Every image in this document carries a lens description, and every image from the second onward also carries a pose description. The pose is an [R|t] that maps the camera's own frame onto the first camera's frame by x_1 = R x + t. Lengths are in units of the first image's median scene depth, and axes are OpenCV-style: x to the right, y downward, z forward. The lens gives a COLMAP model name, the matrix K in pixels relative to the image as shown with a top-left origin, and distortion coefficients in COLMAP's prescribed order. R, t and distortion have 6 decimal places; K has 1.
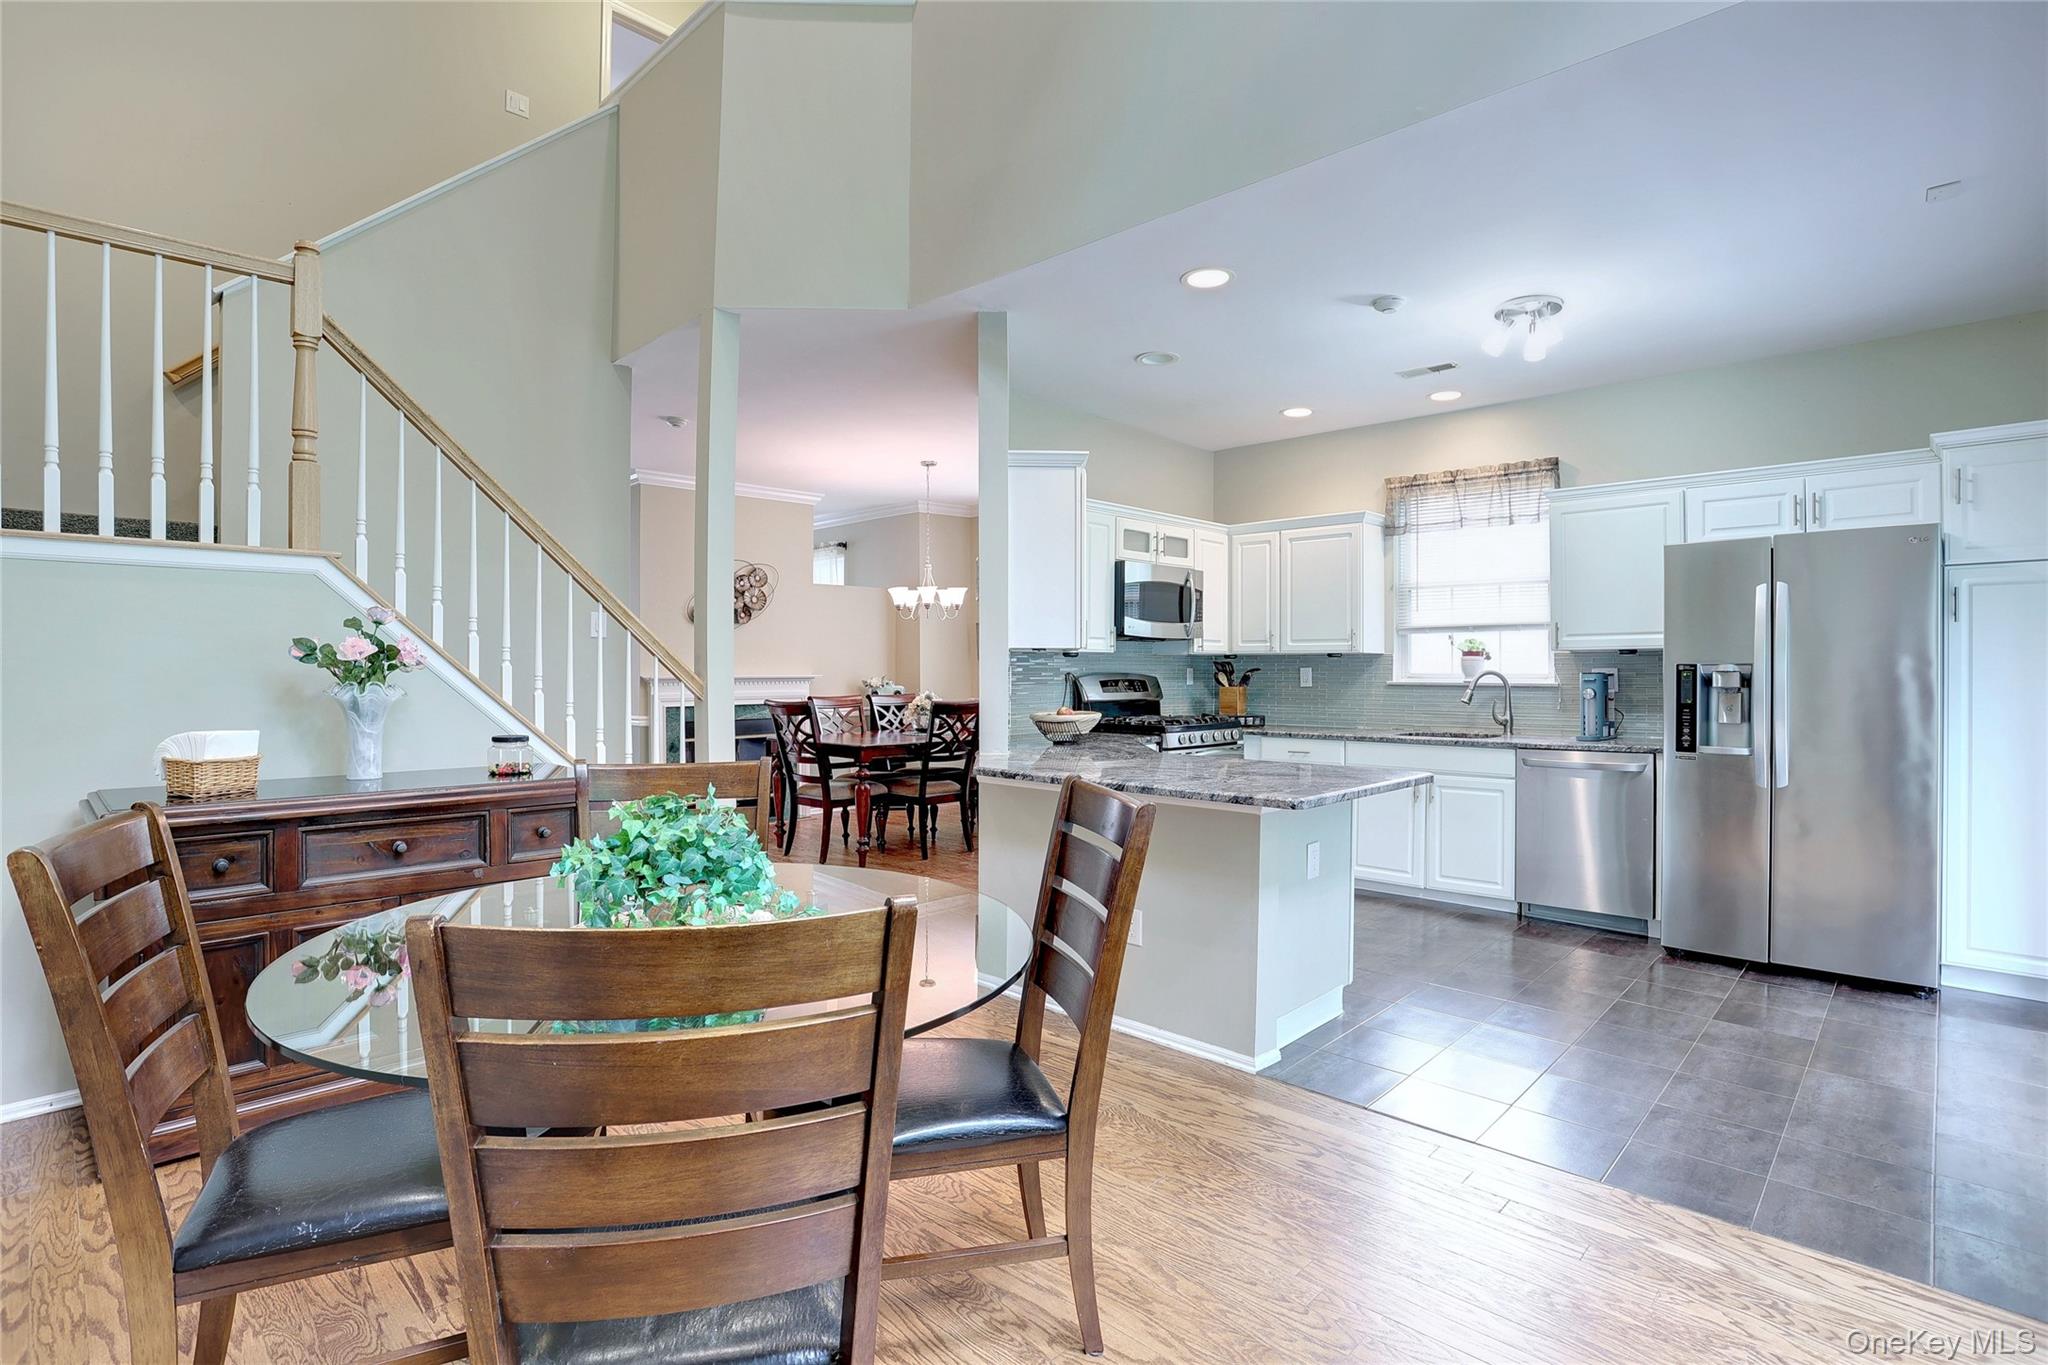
lens RADIAL K [[995.3, 0, 1022.7], [0, 995.3, 672.0], [0, 0, 1]] dist [-0.075514, 0.032924]
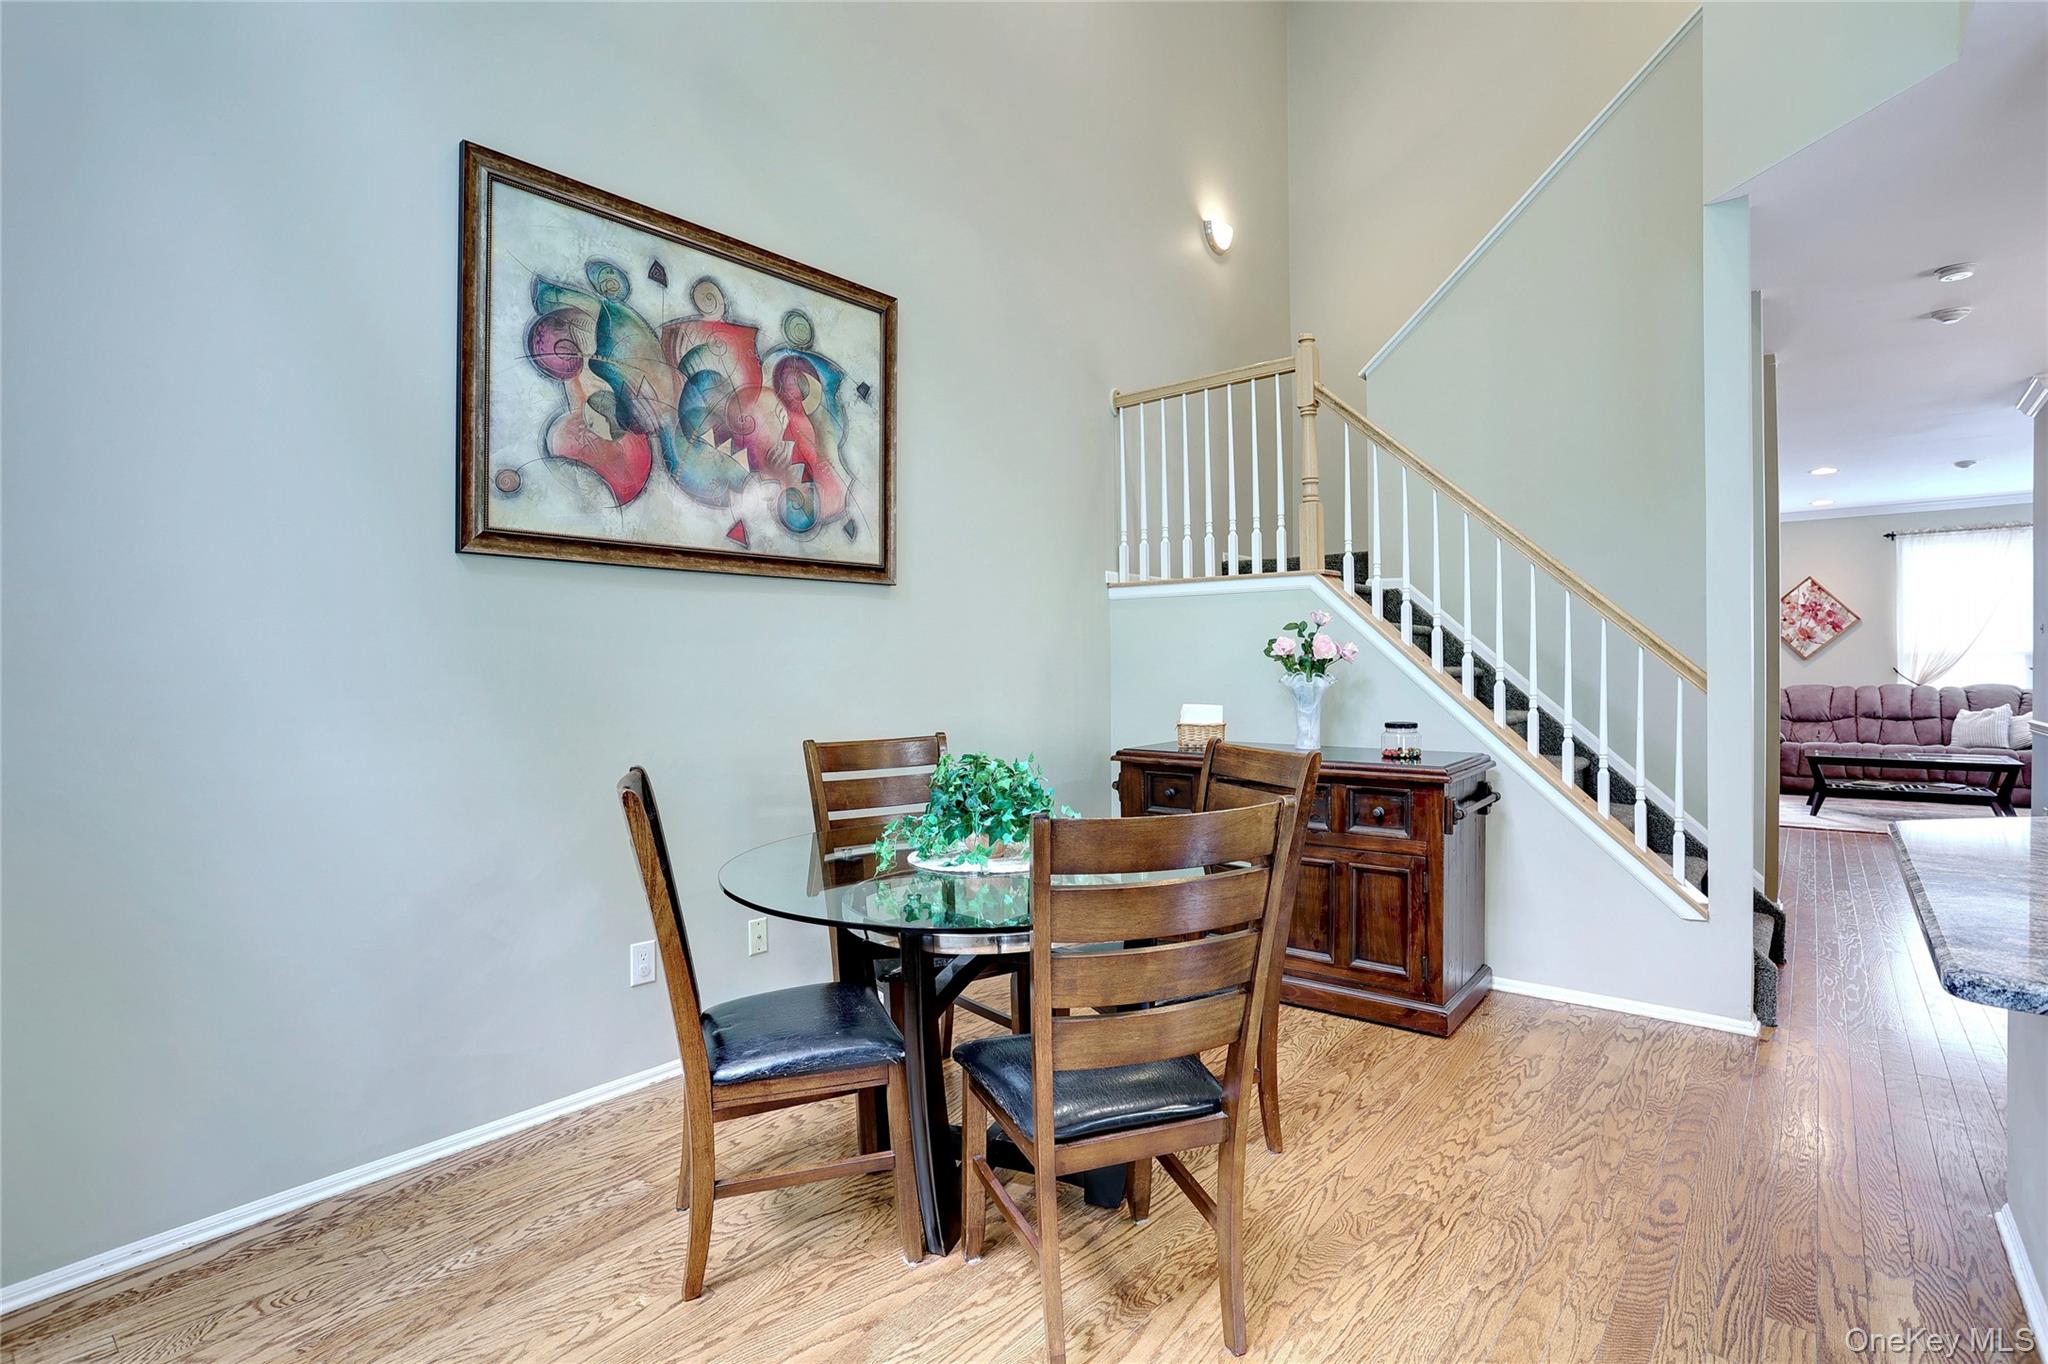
lens RADIAL K [[995.3, 0, 1022.7], [0, 995.3, 671.5], [0, 0, 1]] dist [-0.075514, 0.032924]
pose [[0.075269, 0.006172, -0.997144, 0.347213], [0.003605, 0.999973, 0.006462, -0.000204], [0.997157, -0.004081, 0.075245, 0.319118]]
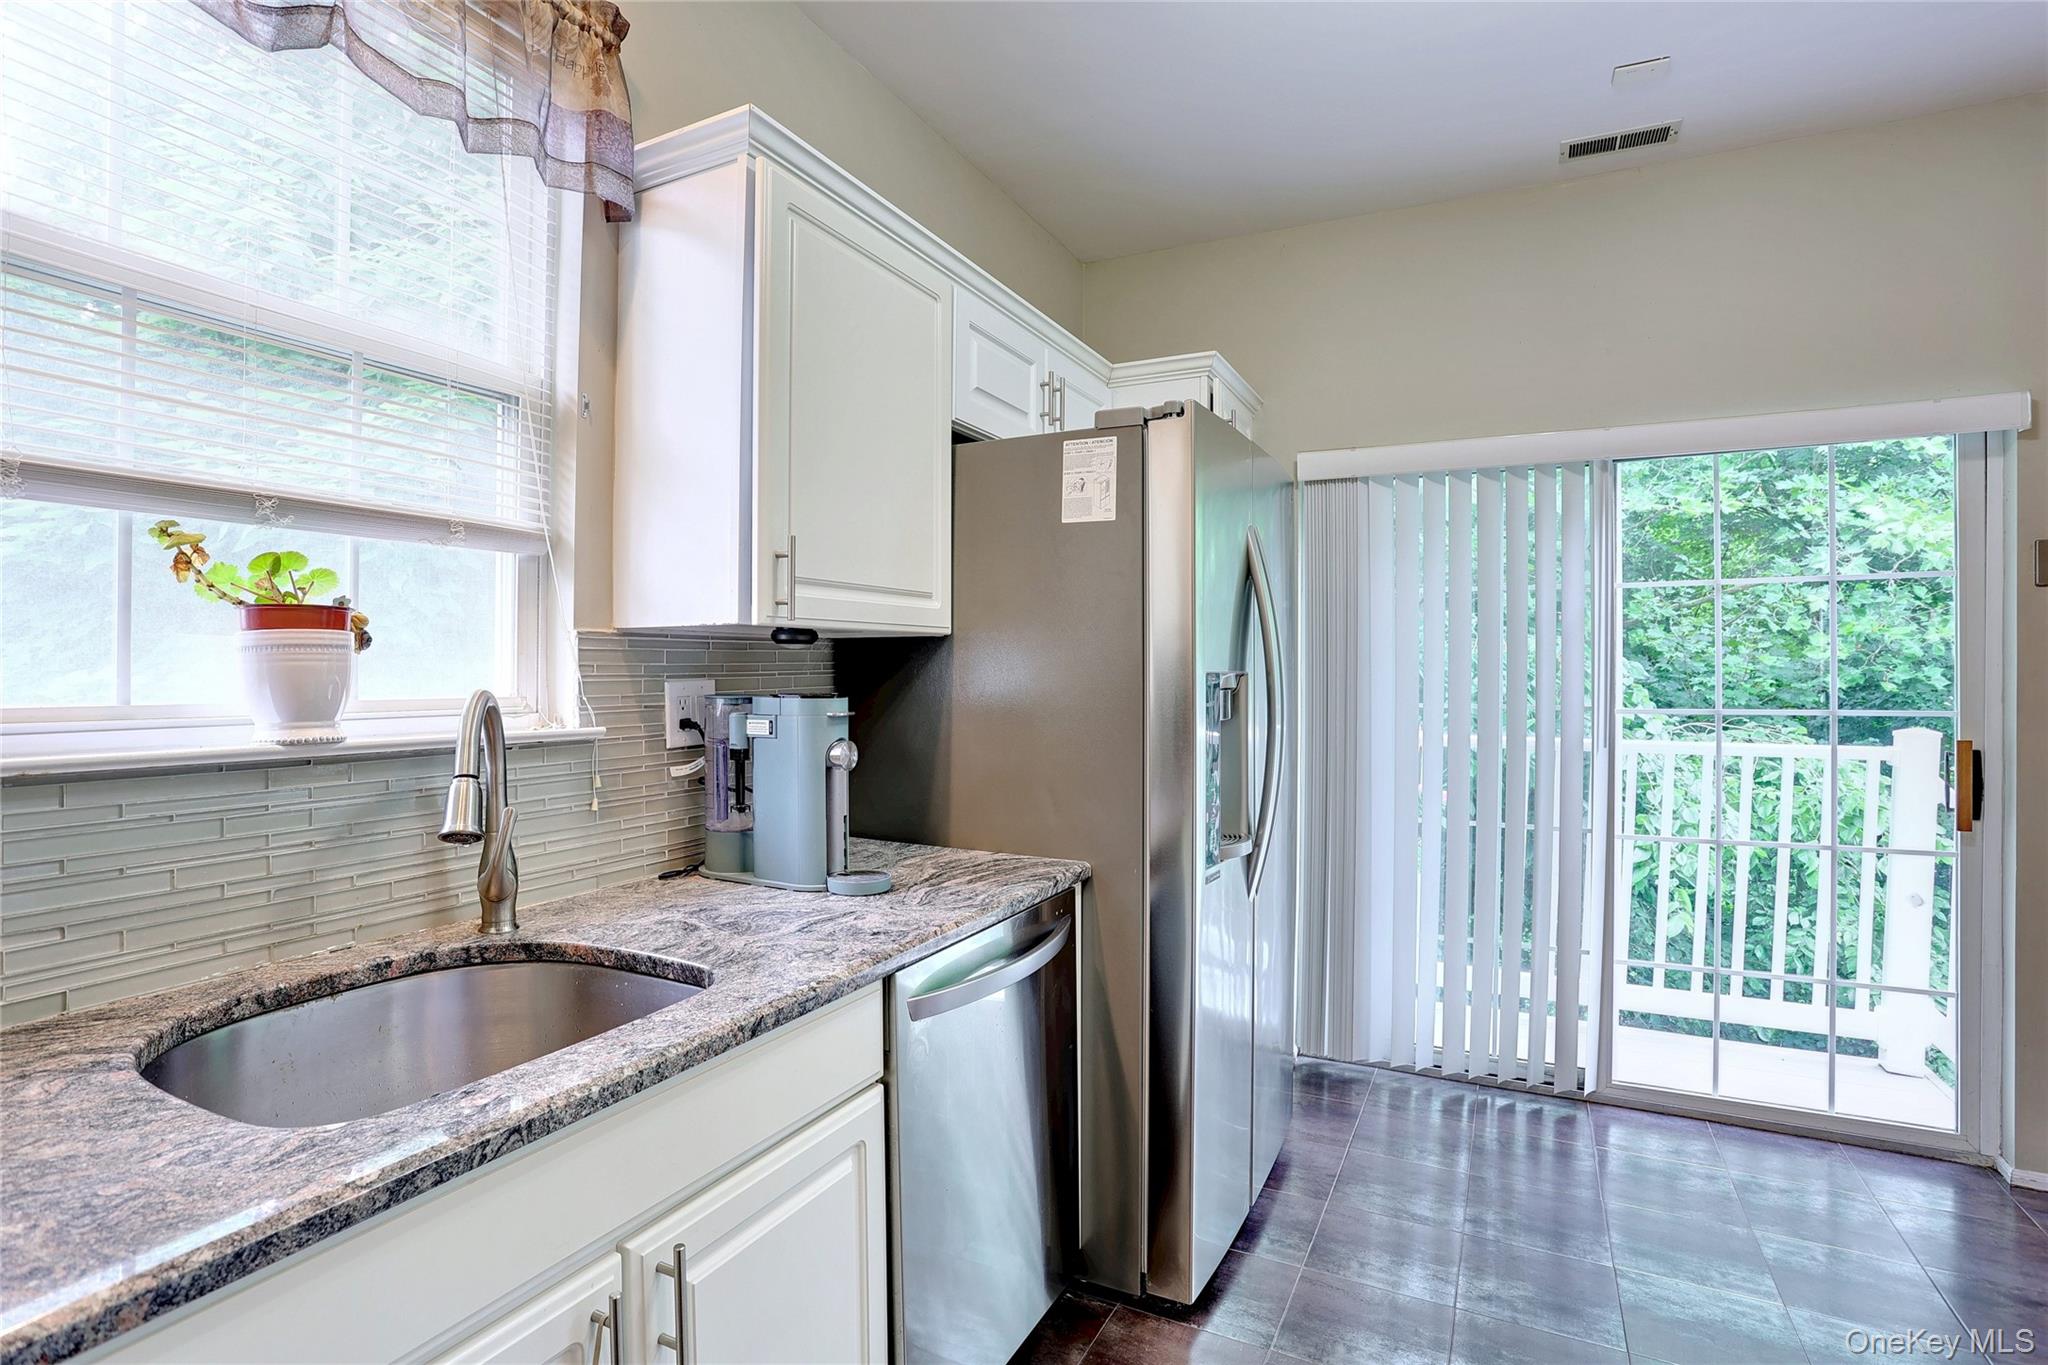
lens RADIAL K [[995.3, 0, 1022.7], [0, 995.3, 672.0], [0, 0, 1]] dist [-0.075514, 0.032924]
pose [[-0.290944, -0.002689, 0.956736, 0.215034], [-0.000165, 0.999996, 0.002761, -0.007441], [-0.956740, 0.000646, -0.290944, 1.007284]]
